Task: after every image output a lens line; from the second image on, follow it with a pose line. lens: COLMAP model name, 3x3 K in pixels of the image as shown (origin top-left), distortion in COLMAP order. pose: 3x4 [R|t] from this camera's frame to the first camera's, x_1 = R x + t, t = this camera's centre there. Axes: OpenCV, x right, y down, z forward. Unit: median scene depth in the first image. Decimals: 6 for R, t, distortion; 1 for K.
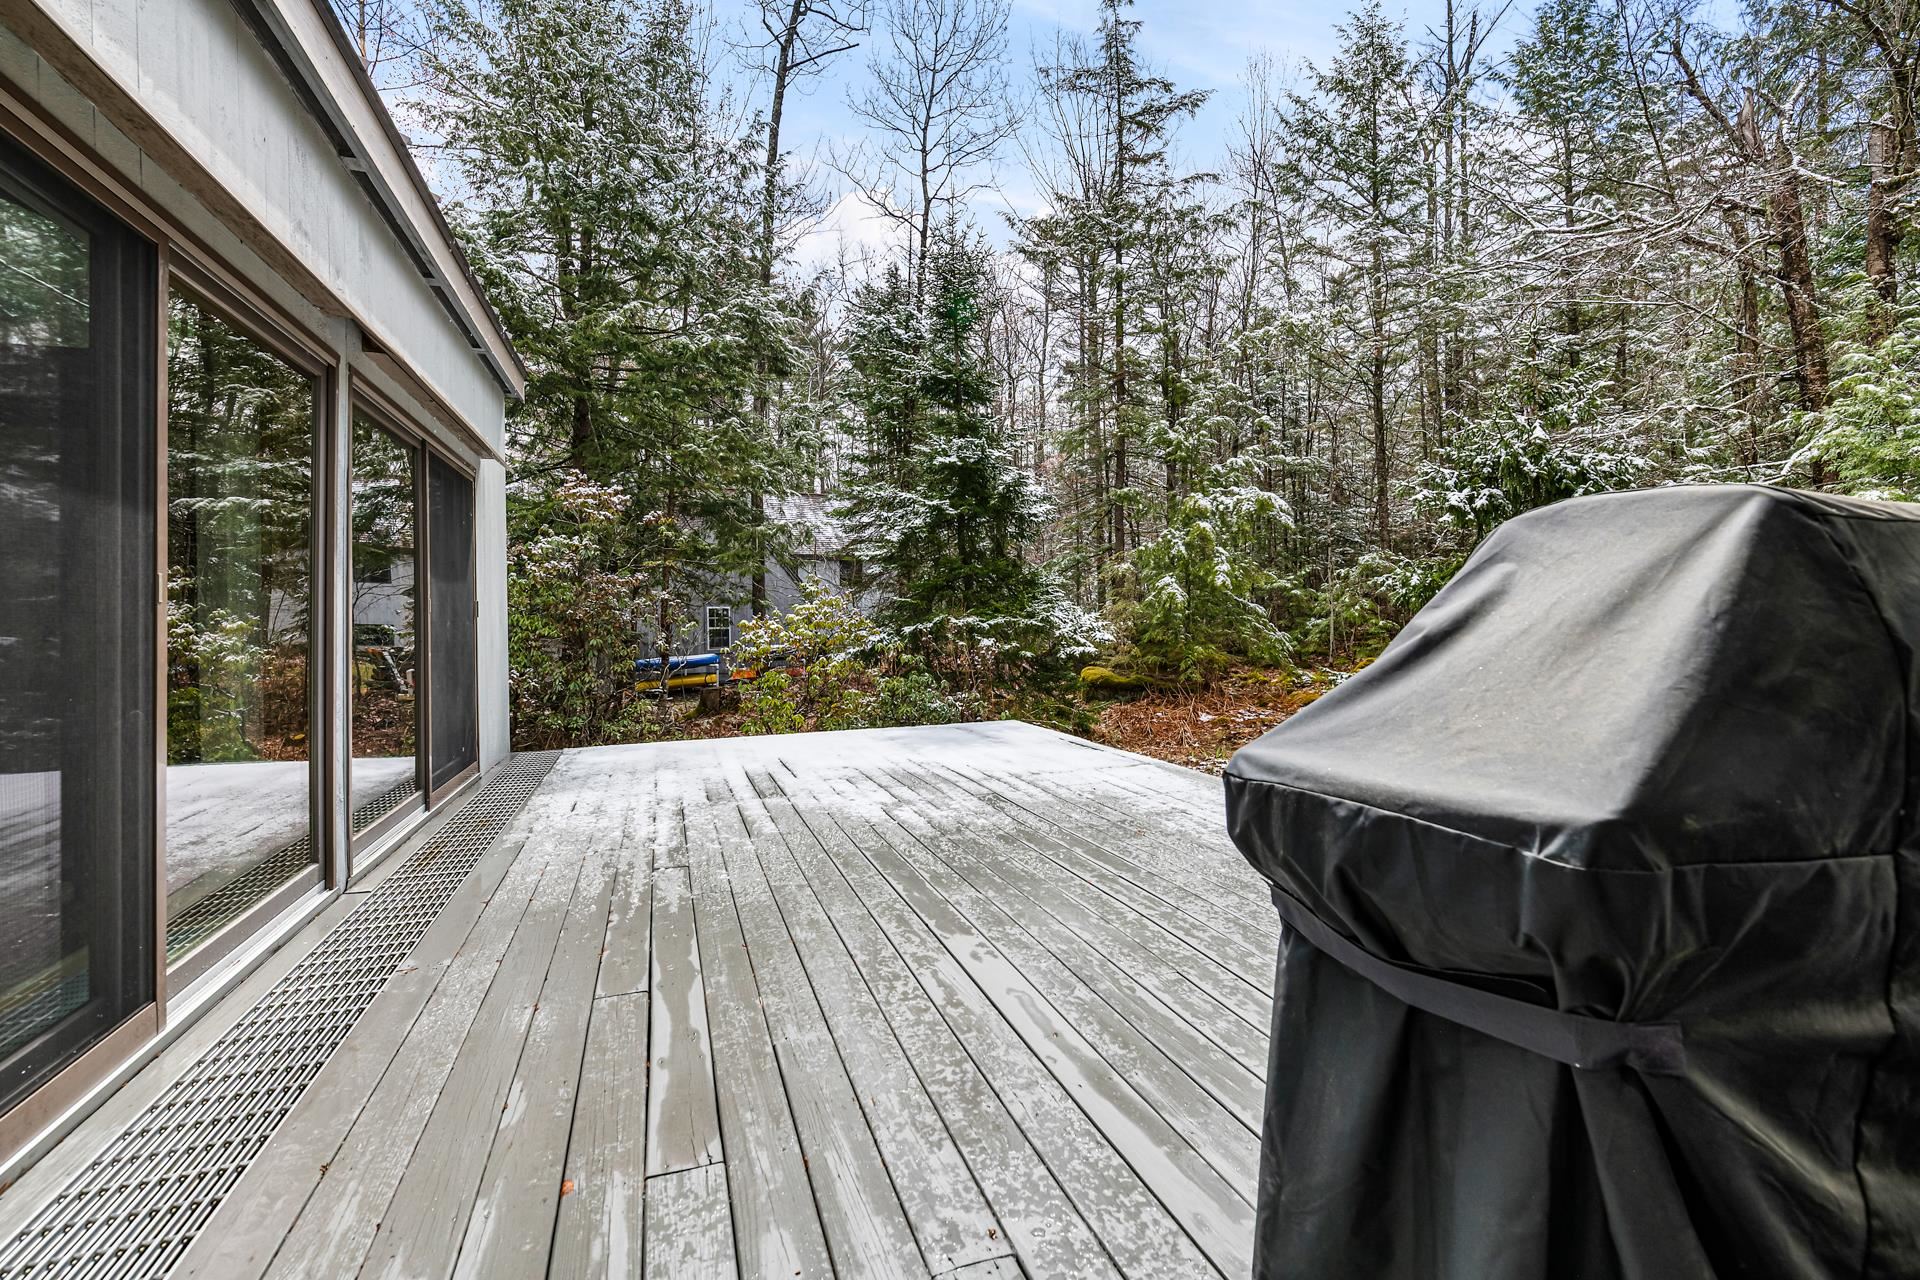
lens RADIAL K [[829.1, 0, 959.5], [0, 829.1, 617.9], [0, 0, 1]] dist [0.000351, -0.000194]
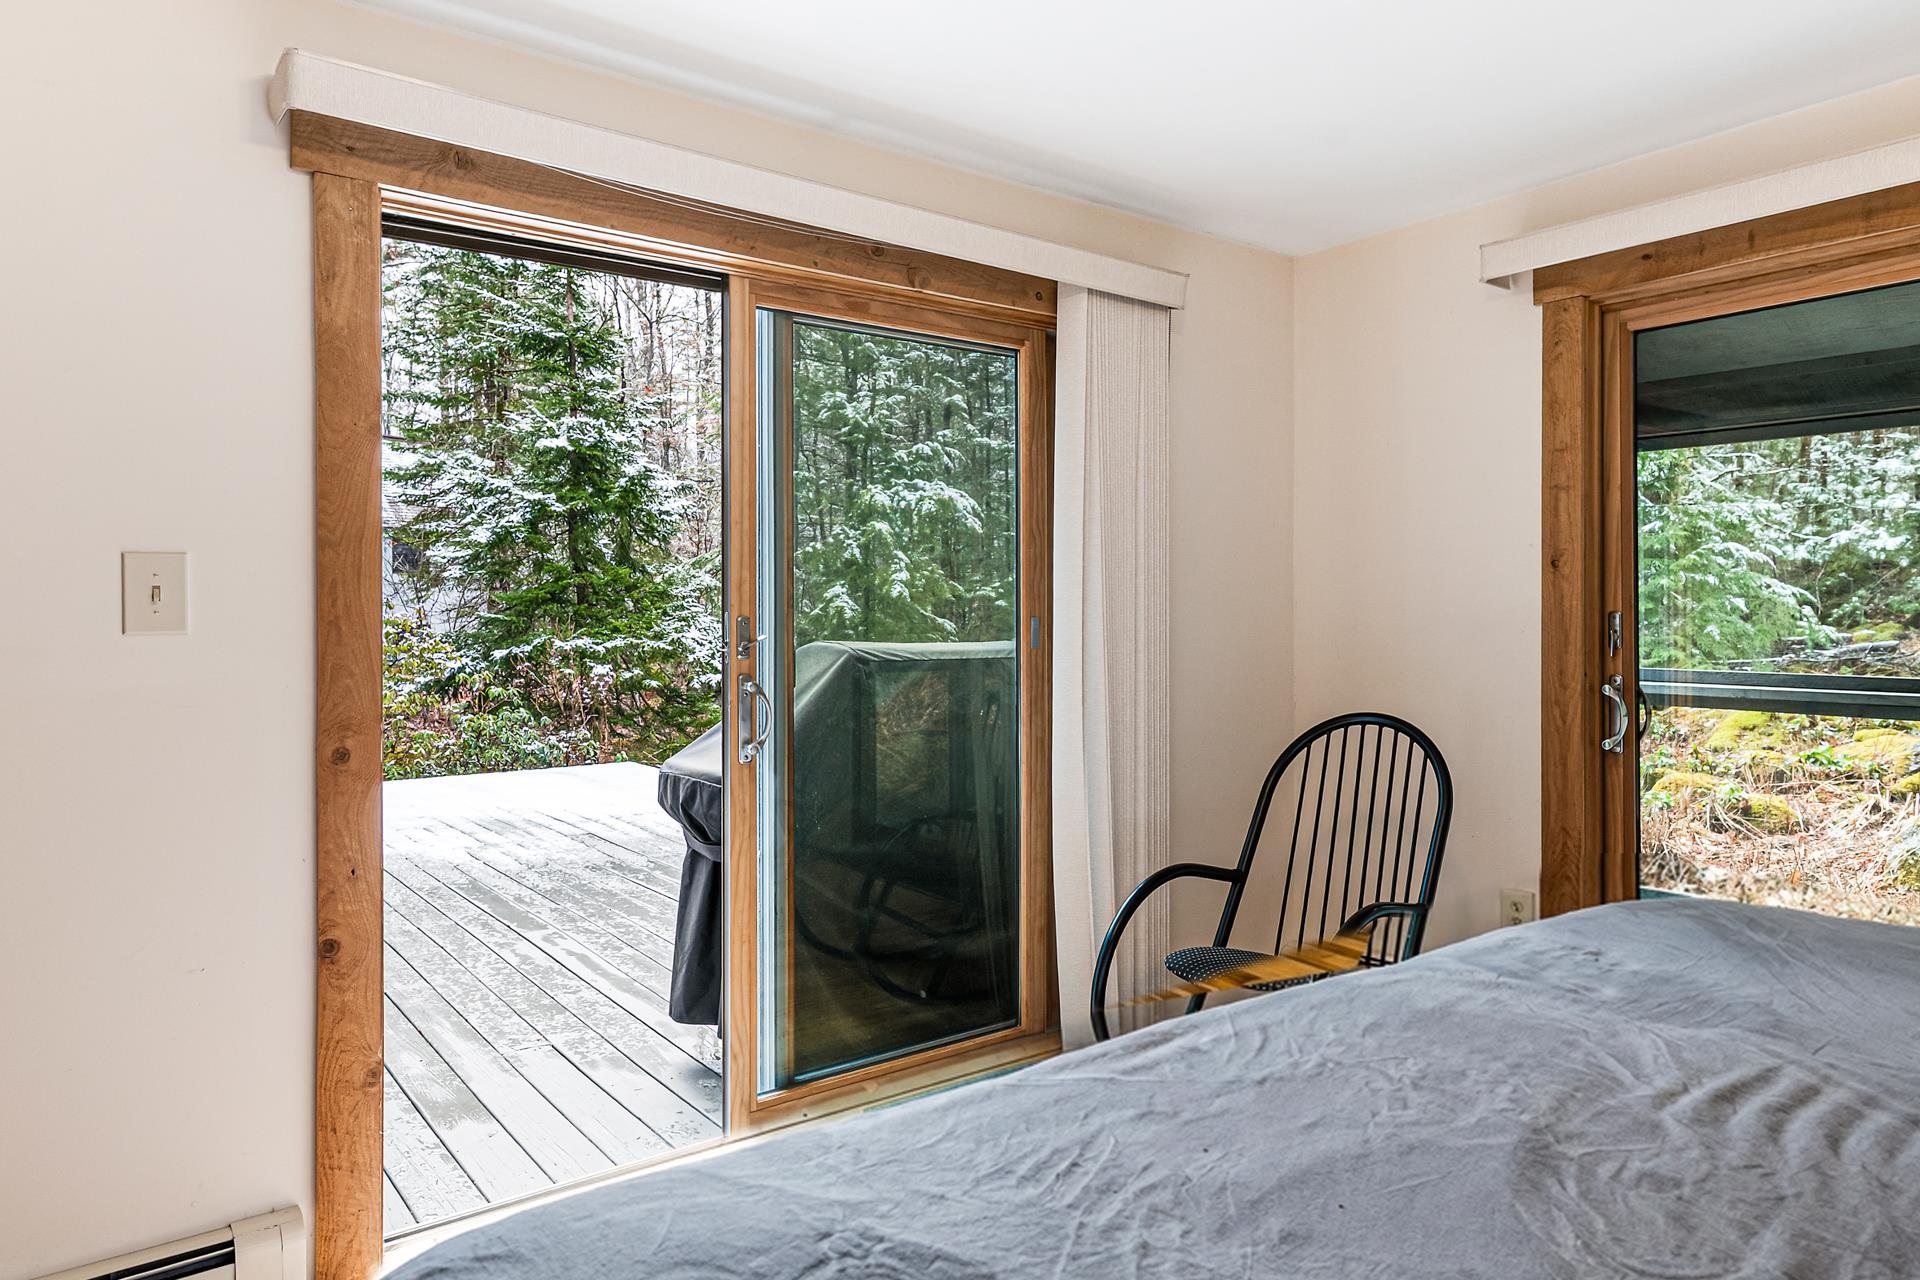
lens RADIAL K [[1228.1, 0, 995.2], [0, 1228.1, 614.4], [0, 0, 1]] dist [0.001795, -0.000221]
pose [[0.949540, 0.010168, 0.313481, 0.020282], [-0.010135, 0.999947, -0.001736, -0.026259], [-0.313482, -0.001528, 0.949593, -0.273942]]
